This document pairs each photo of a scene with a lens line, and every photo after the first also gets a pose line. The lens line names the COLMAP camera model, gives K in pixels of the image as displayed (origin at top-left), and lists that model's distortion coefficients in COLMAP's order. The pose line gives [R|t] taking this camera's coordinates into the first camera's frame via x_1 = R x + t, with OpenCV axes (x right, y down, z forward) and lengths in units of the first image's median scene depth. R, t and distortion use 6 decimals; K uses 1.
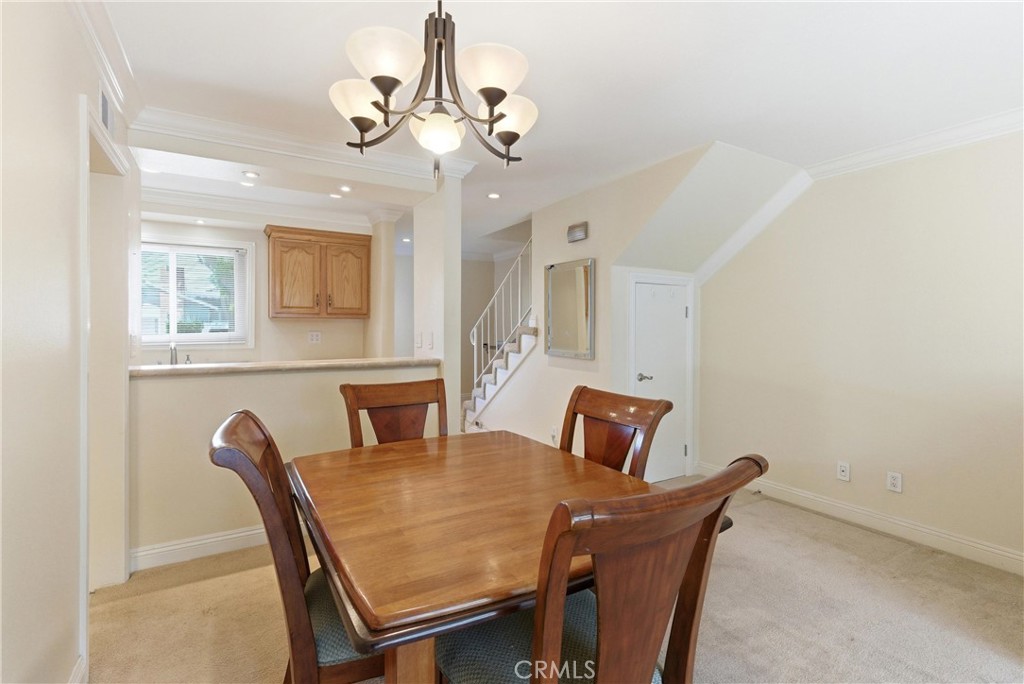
lens RADIAL K [[470.0, 0, 515.8], [0, 470.0, 329.2], [0, 0, 1]] dist [-0.002795, 0.002140]
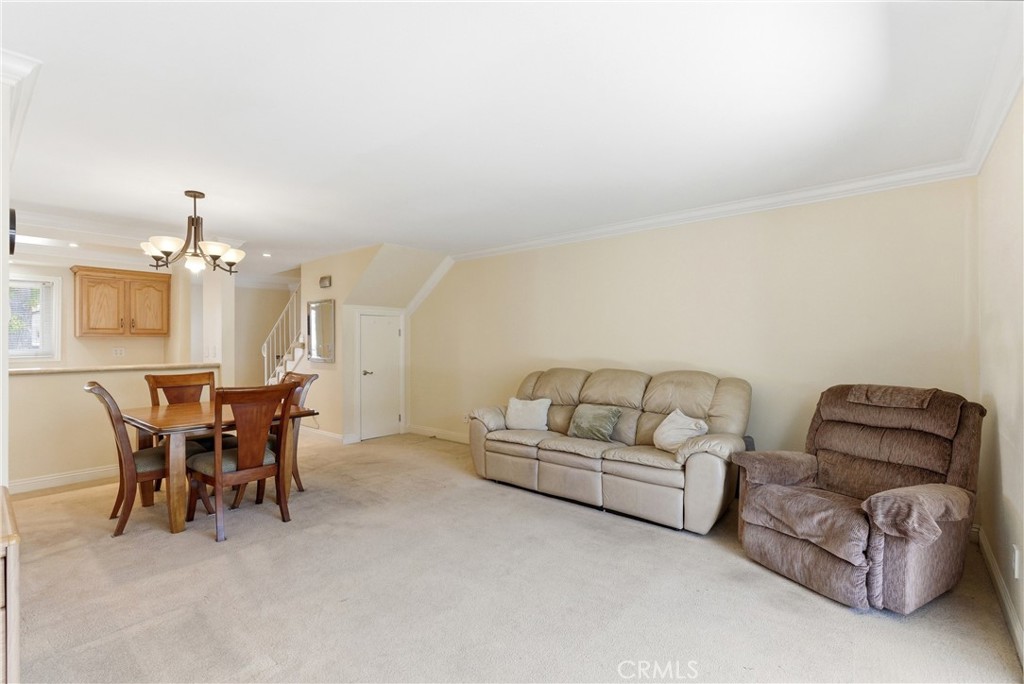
lens RADIAL K [[470.0, 0, 521.2], [0, 470.0, 338.0], [0, 0, 1]] dist [-0.002795, 0.002140]
pose [[0.947223, -0.005224, 0.320533, 0.240396], [0.009188, 0.999899, -0.010854, 0.003861], [-0.320444, 0.013227, 0.947175, -0.674930]]
